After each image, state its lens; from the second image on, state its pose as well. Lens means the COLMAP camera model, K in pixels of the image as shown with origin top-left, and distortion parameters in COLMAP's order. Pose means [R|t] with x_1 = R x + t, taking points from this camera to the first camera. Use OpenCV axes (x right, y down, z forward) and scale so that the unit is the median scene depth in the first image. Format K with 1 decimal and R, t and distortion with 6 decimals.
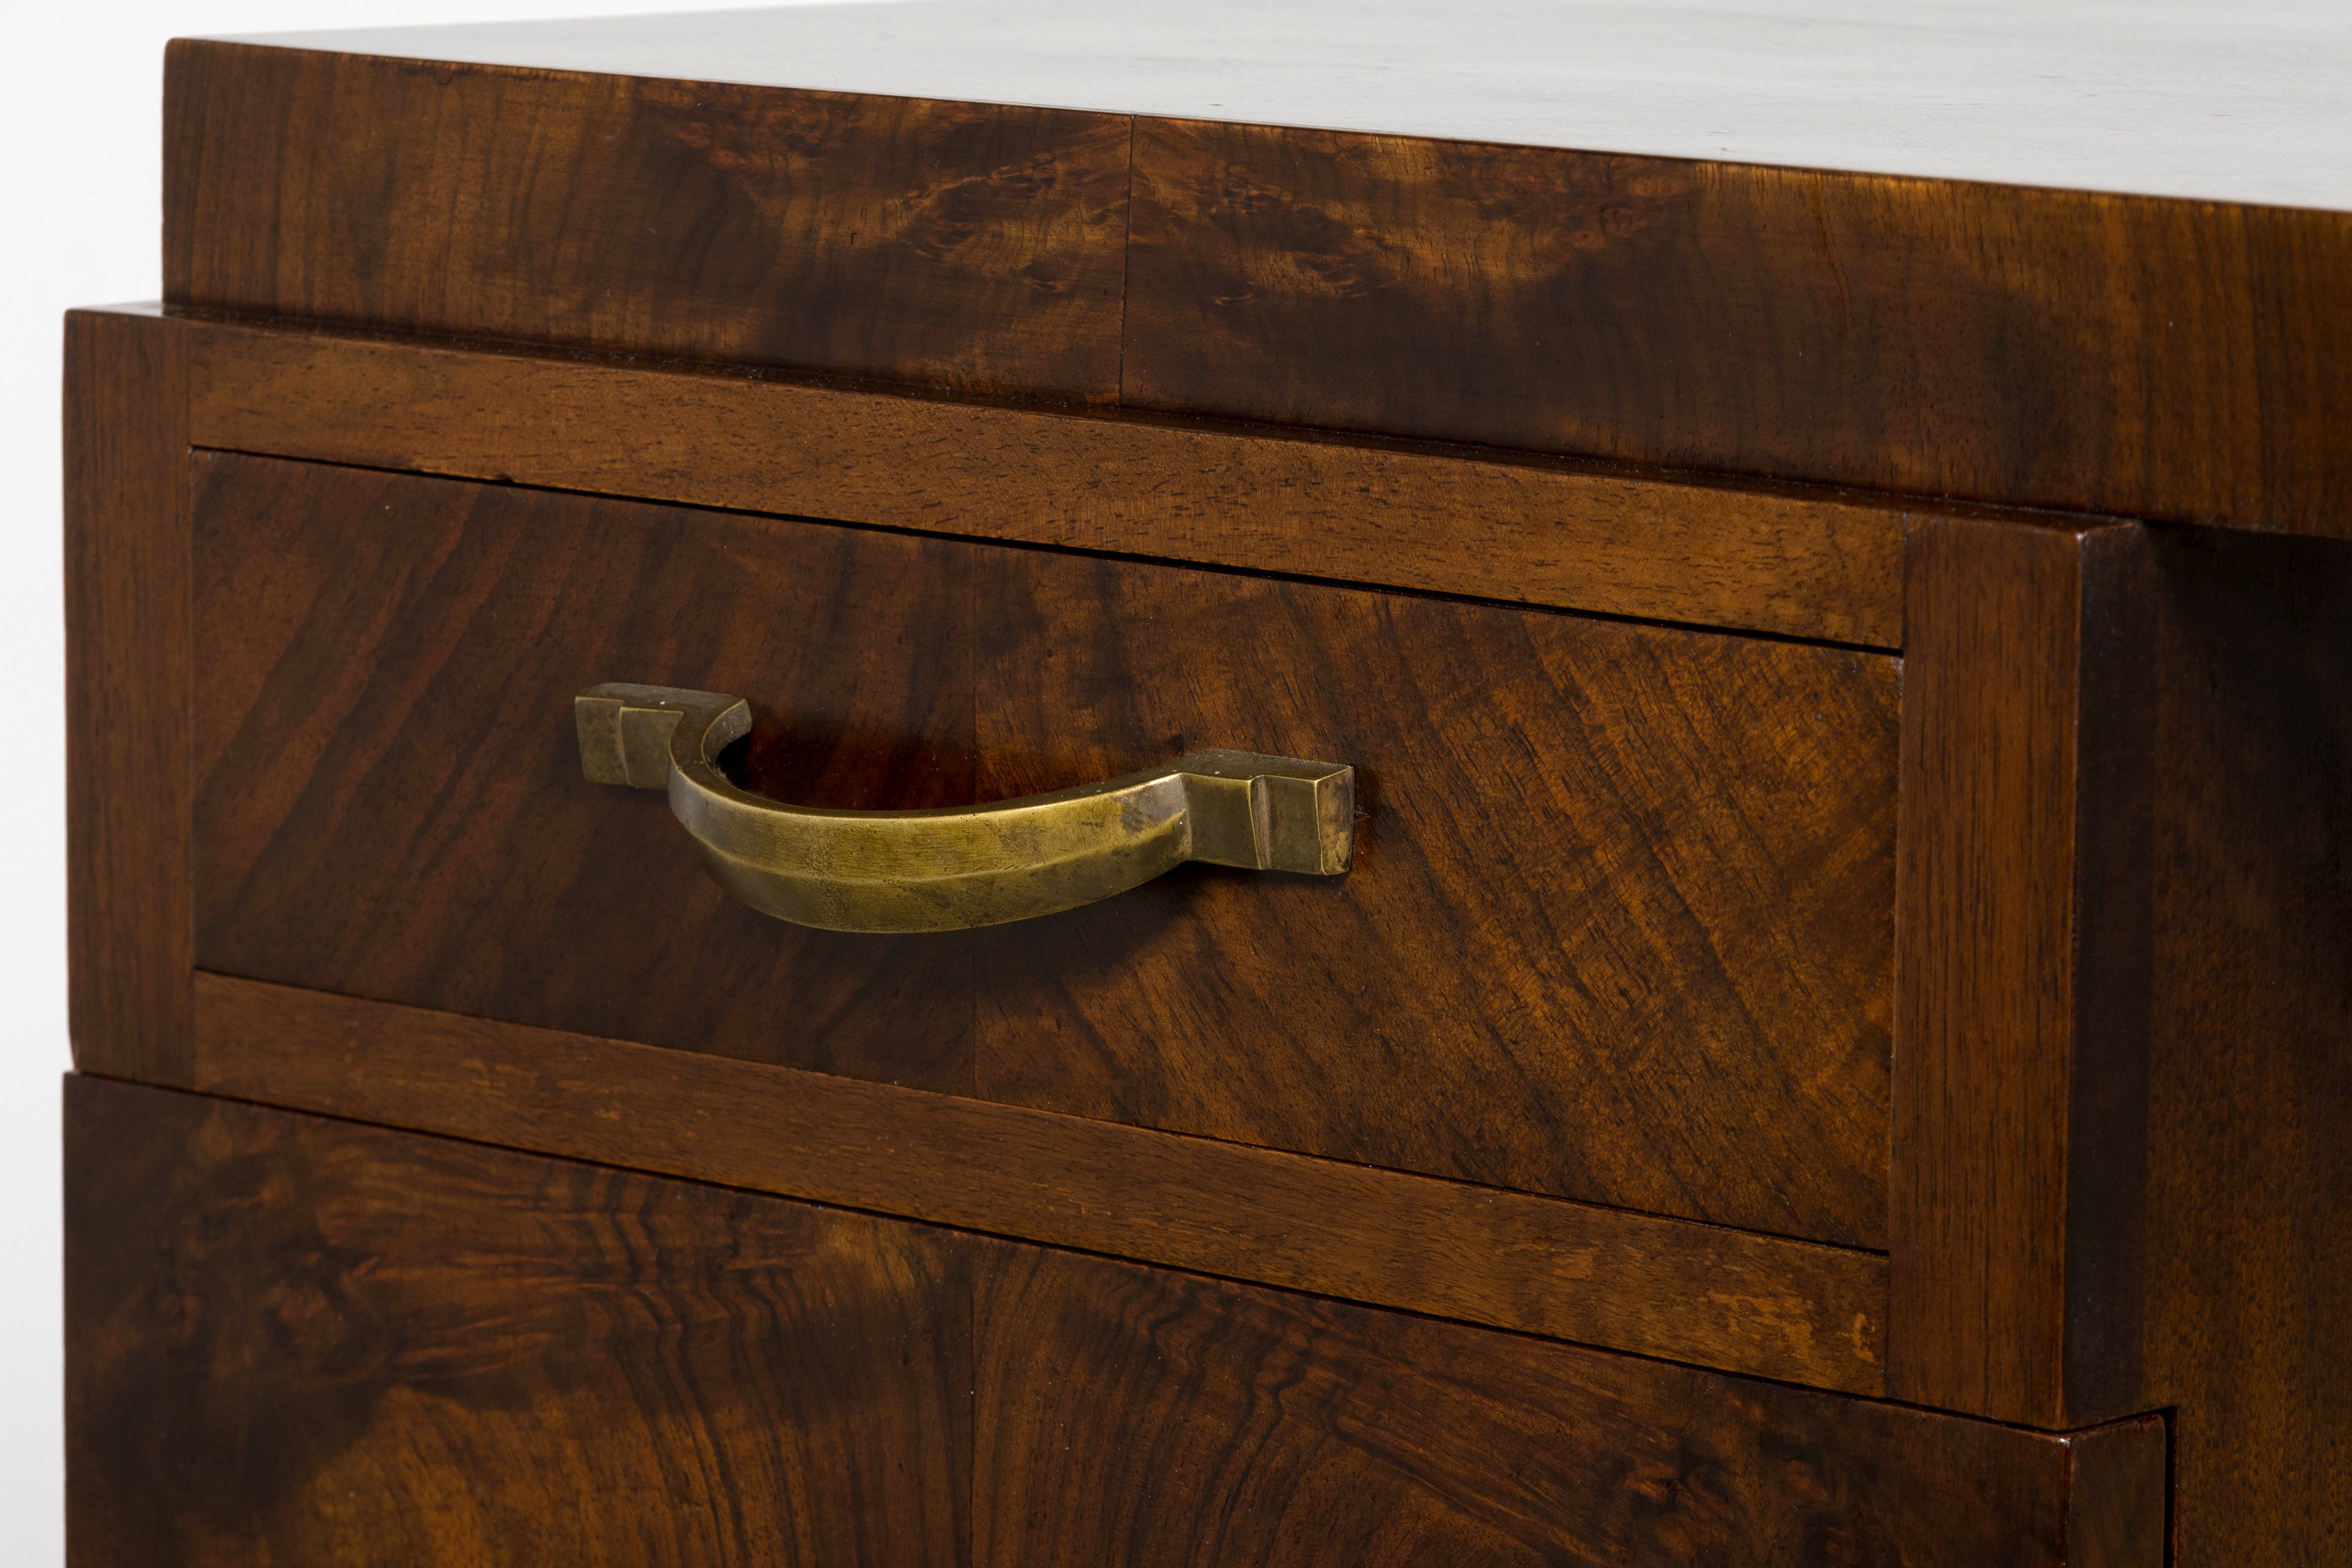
lens RADIAL K [[10371.7, 0, 1176.0], [0, 10371.7, 784.0], [0, 0, 1]] dist [0.012830, -0.786902]
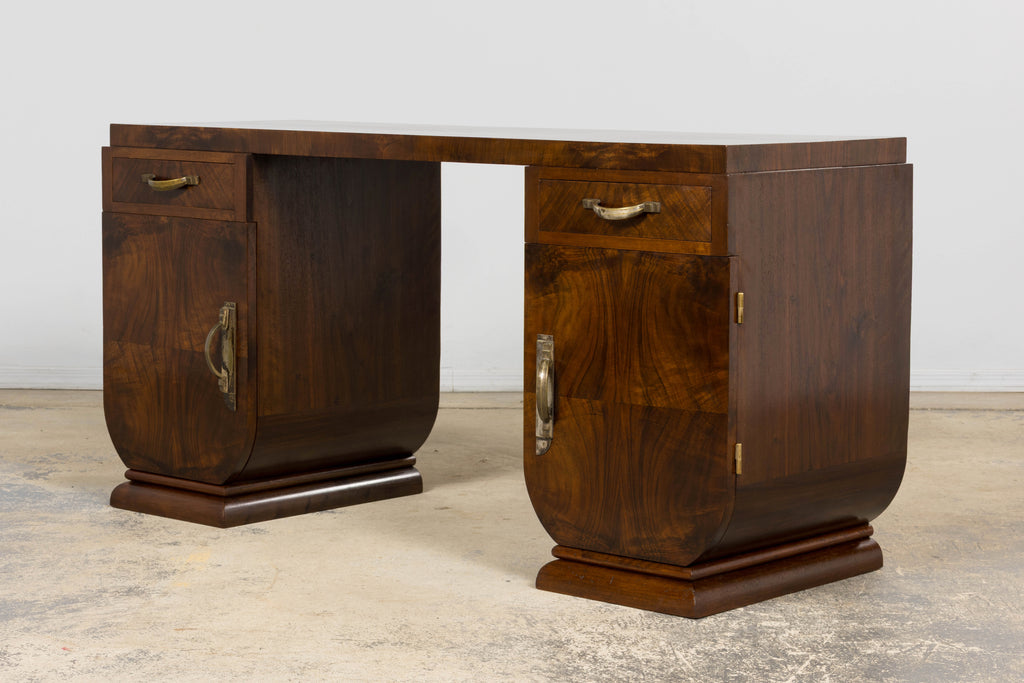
lens RADIAL K [[2504.1, 0, 512.0], [0, 2504.1, 341.5], [0, 0, 1]] dist [0.005141, 0.332314]
pose [[0.999933, -0.001843, 0.011392, 0.358364], [0.002154, 0.999624, -0.027331, 0.279416], [-0.011337, 0.027354, 0.999562, -2.029330]]
